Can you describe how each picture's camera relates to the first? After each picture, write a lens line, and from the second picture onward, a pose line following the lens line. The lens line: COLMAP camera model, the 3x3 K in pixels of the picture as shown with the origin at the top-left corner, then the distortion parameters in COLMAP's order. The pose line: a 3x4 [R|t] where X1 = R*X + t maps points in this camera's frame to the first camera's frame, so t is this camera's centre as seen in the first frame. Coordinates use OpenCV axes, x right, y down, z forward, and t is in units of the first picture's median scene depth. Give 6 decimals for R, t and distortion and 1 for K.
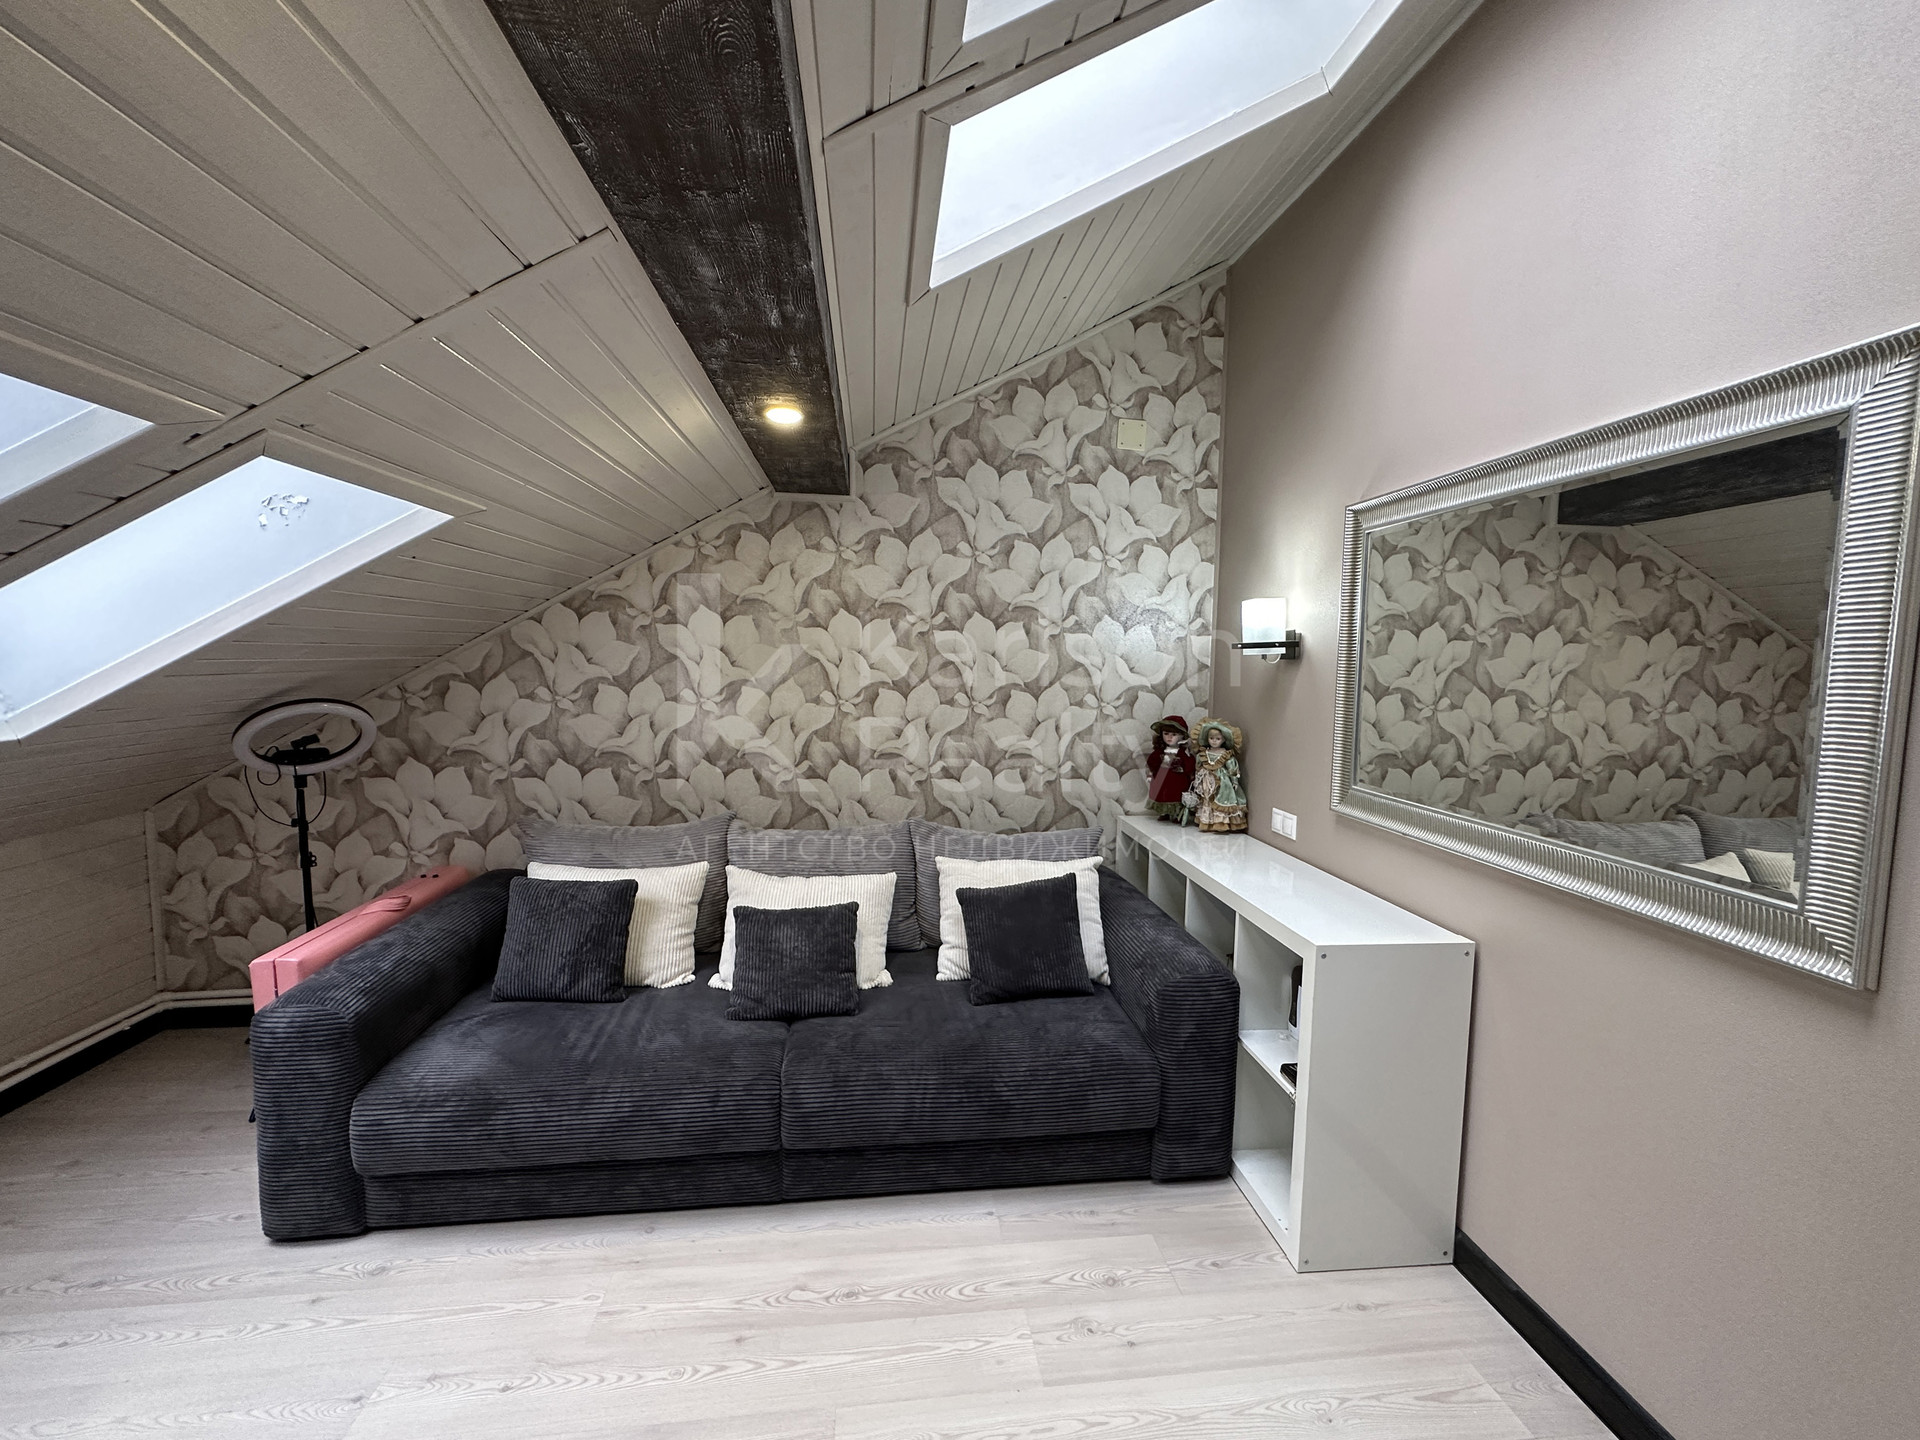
lens RADIAL K [[777.2, 0, 968.4], [0, 777.2, 722.0], [0, 0, 1]] dist [-0.000606, -0.000417]
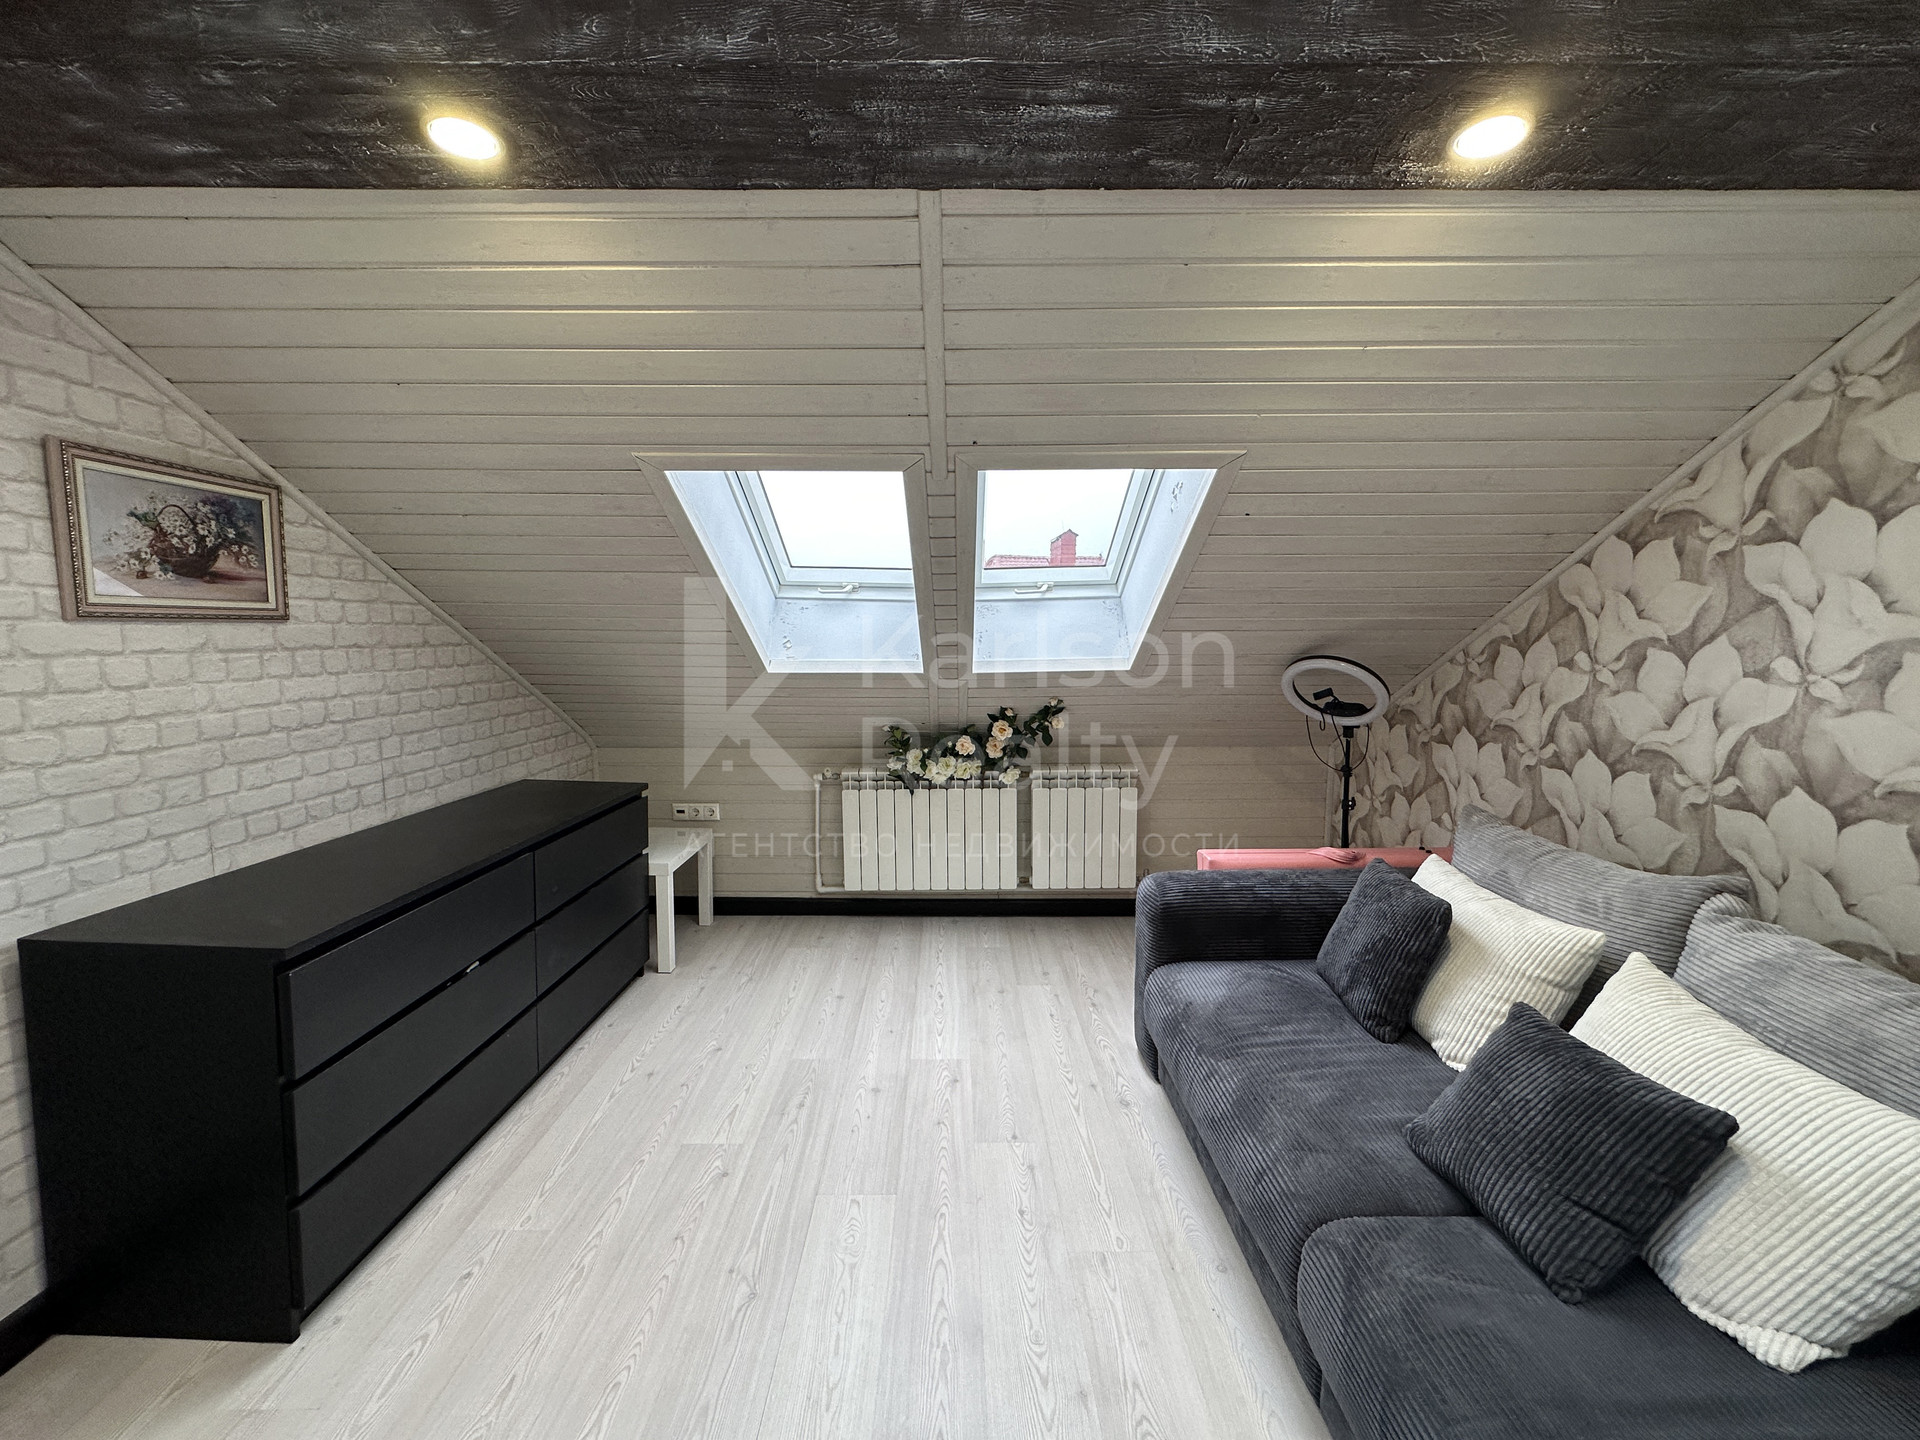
lens RADIAL K [[777.2, 0, 965.5], [0, 777.2, 724.6], [0, 0, 1]] dist [-0.000606, -0.000417]
pose [[-0.116188, 0.090363, -0.989108, 0.276263], [-0.086676, 0.991131, 0.100729, 0.000584], [0.989438, 0.097436, -0.107325, 0.506288]]
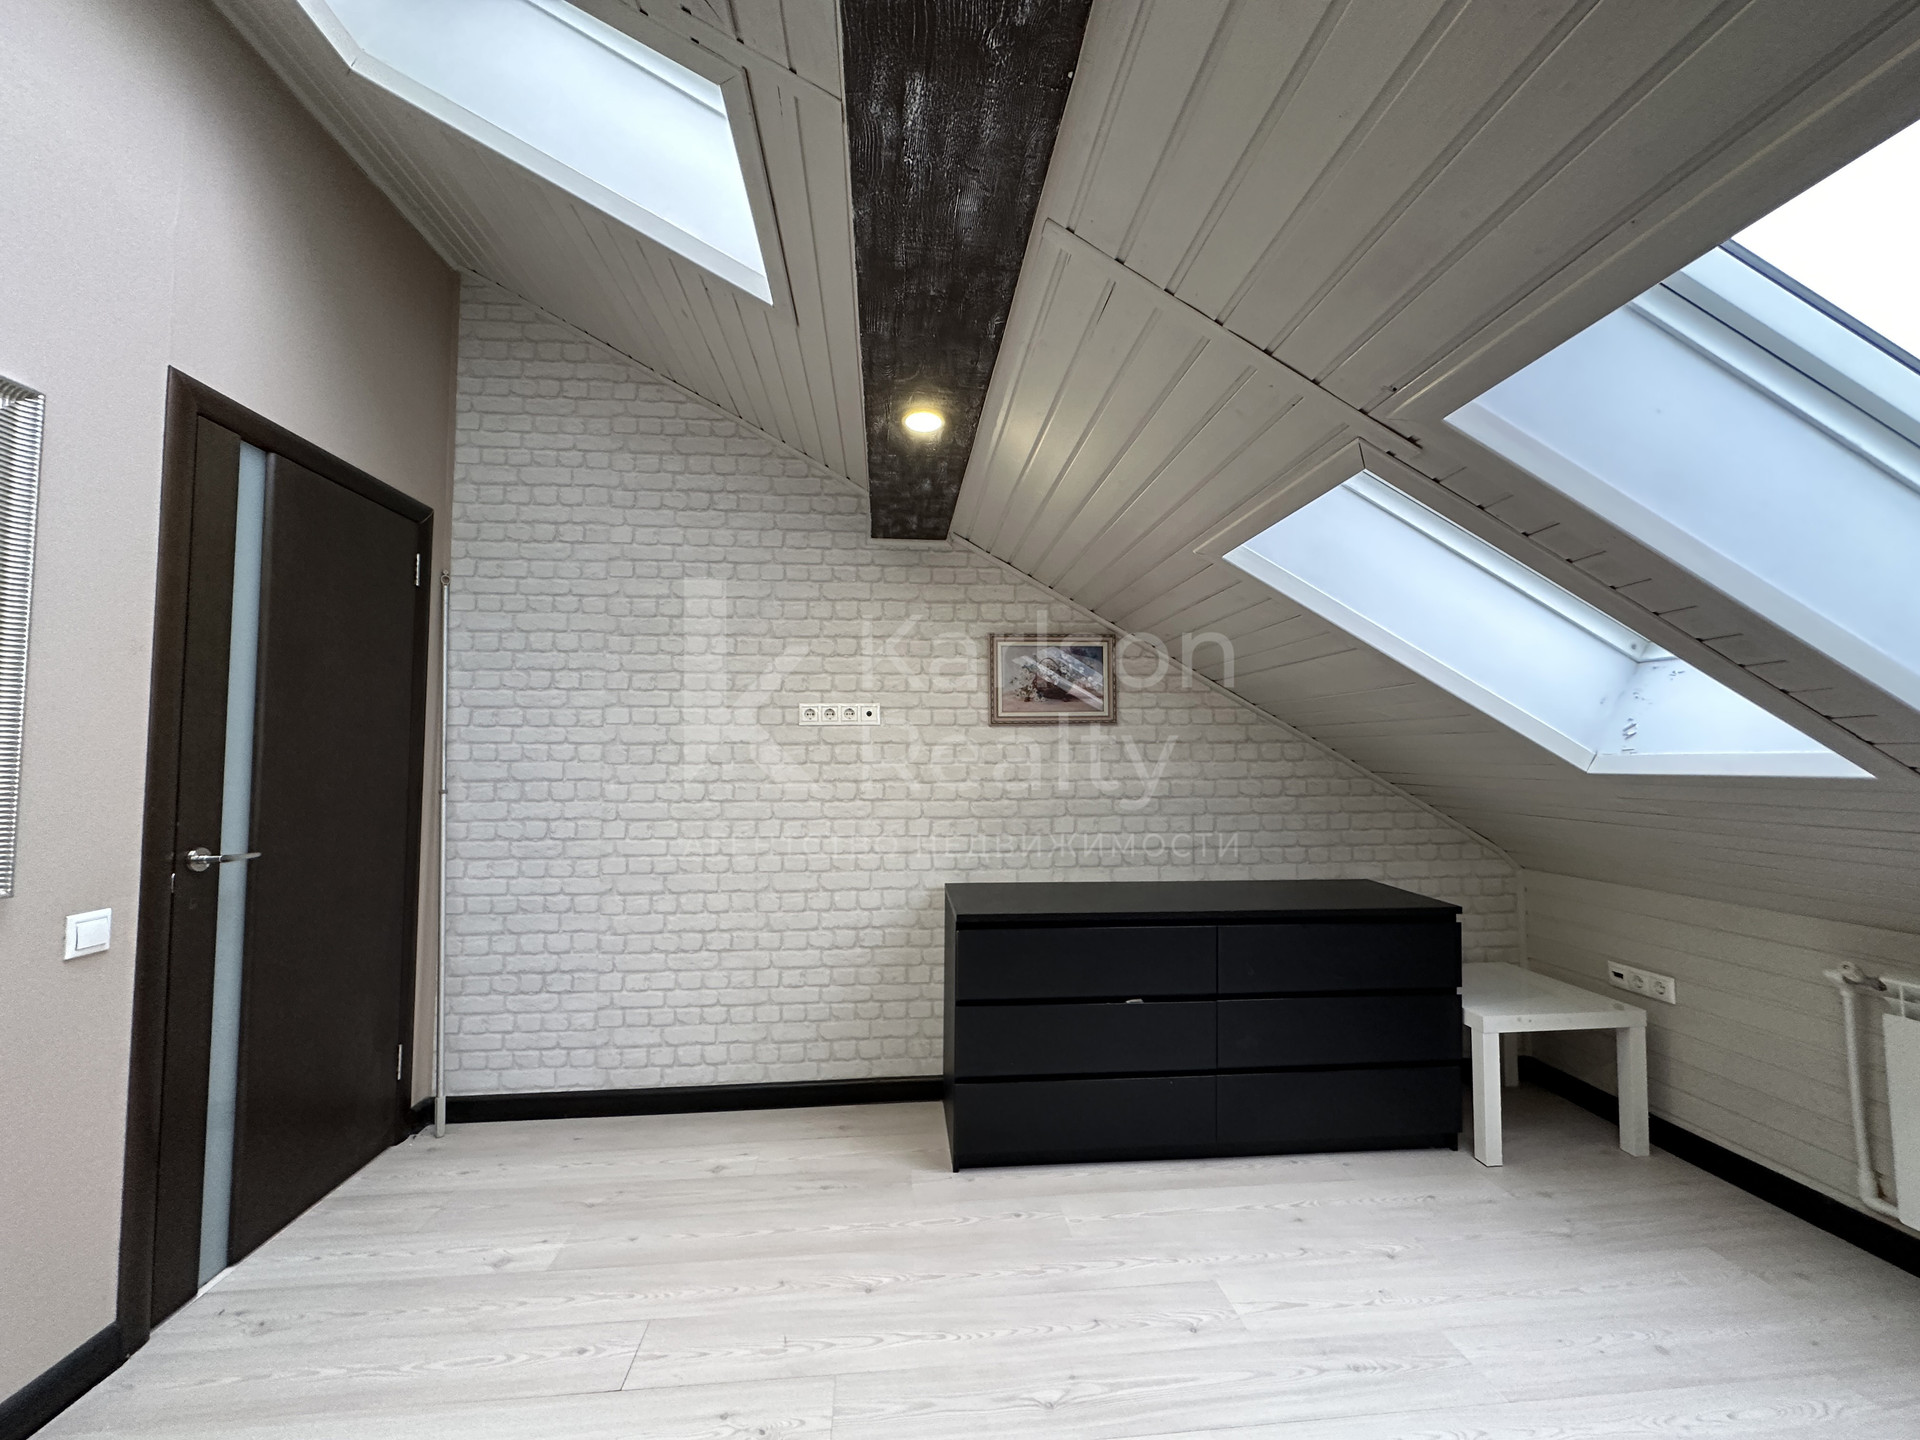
lens RADIAL K [[777.2, 0, 946.7], [0, 777.2, 724.0], [0, 0, 1]] dist [-0.000606, -0.000417]
pose [[-0.998688, -0.016532, 0.048471, -0.158416], [-0.014747, 0.999208, 0.036958, -0.002790], [-0.049043, 0.036195, -0.998141, 0.838386]]
